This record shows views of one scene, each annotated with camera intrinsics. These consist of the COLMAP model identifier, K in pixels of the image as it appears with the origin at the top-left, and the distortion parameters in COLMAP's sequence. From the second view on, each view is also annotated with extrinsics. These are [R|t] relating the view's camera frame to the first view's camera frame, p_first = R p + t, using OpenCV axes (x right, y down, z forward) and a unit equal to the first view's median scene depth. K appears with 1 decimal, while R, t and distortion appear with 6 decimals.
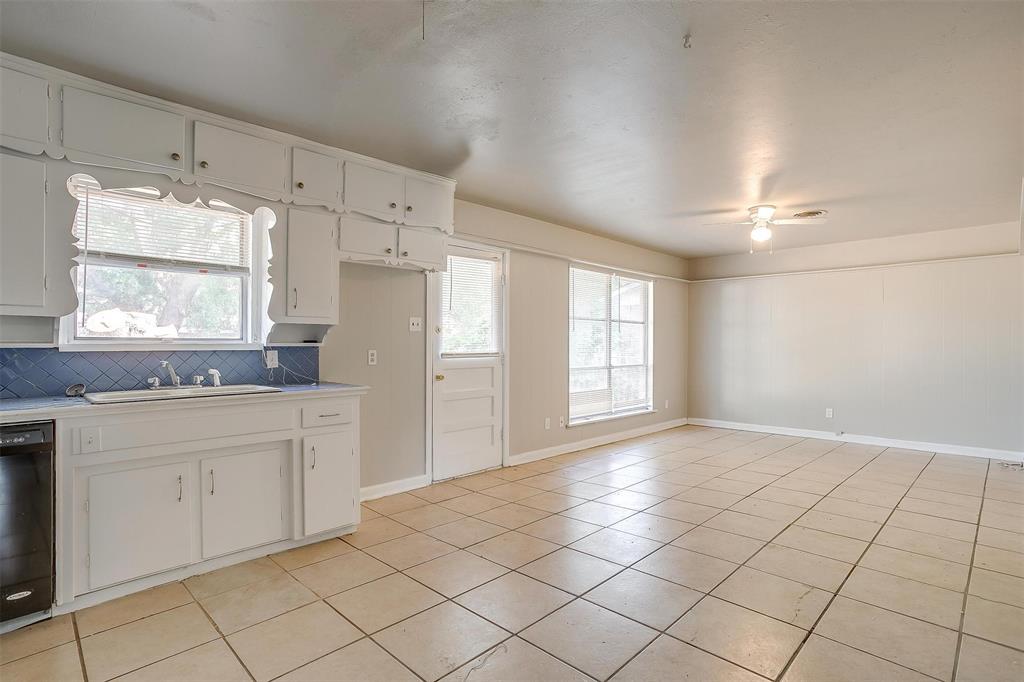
lens RADIAL K [[524.1, 0, 516.5], [0, 524.1, 340.8], [0, 0, 1]] dist [-0.033264, 0.013130]
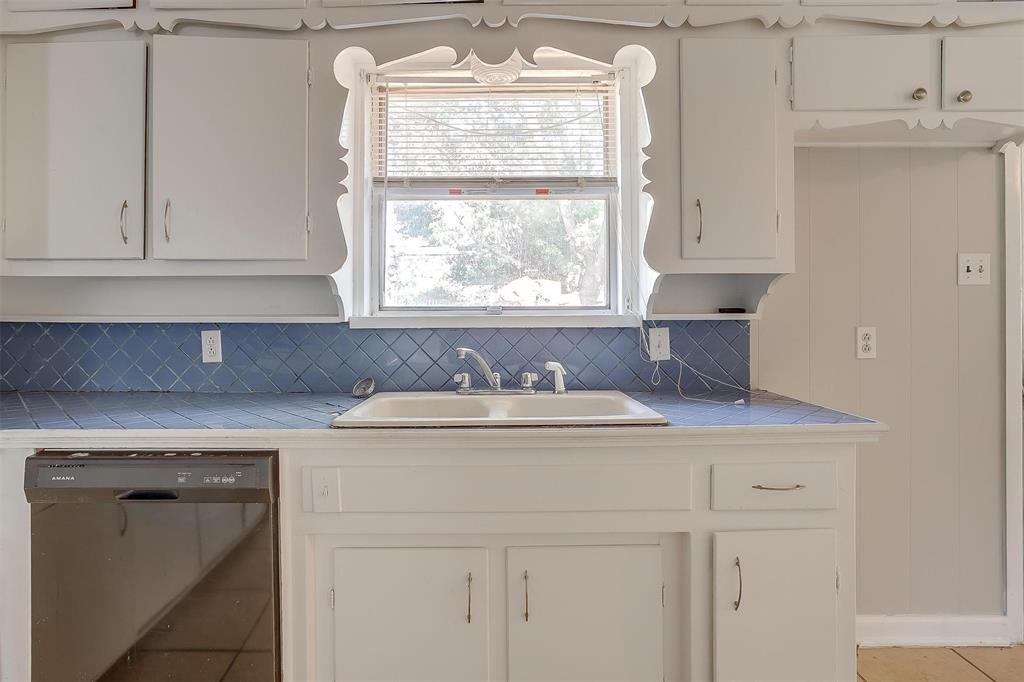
lens RADIAL K [[524.1, 0, 494.7], [0, 524.1, 312.6], [0, 0, 1]] dist [-0.033264, 0.013130]
pose [[0.689389, -0.003886, -0.724381, -0.207942], [0.010341, 0.999937, 0.004477, -0.000970], [0.724317, -0.010577, 0.689386, 0.535571]]
